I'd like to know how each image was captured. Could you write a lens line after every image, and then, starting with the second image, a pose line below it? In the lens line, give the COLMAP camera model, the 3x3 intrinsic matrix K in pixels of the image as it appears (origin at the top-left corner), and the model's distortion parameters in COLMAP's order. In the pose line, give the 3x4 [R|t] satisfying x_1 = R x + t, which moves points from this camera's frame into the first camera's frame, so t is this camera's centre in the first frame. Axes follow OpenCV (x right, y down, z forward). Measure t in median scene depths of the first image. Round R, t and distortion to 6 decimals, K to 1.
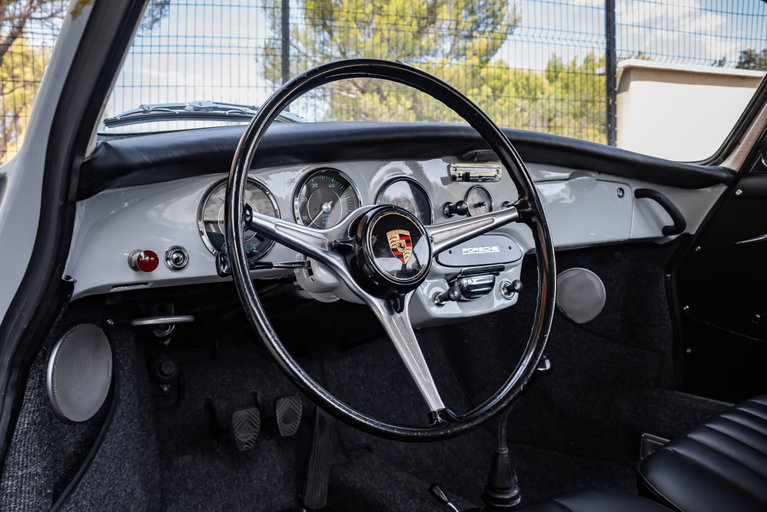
lens RADIAL K [[623.1, 0, 383.5], [0, 623.1, 256.0], [0, 0, 1]] dist [-0.184654, 0.147672]
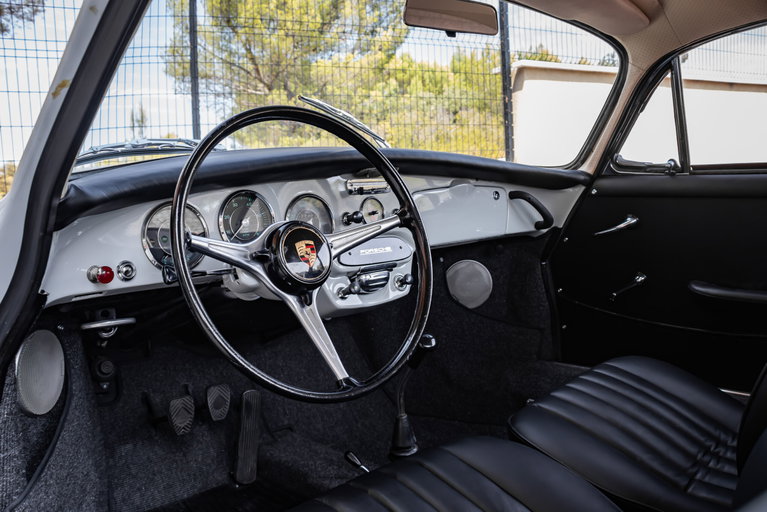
lens RADIAL K [[623.1, 0, 383.5], [0, 623.1, 256.0], [0, 0, 1]] dist [-0.184654, 0.147672]
pose [[0.989483, -0.044177, 0.137738, 0.004965], [0.042937, 0.999006, 0.011963, -0.012690], [-0.138130, -0.005923, 0.990396, -0.187828]]
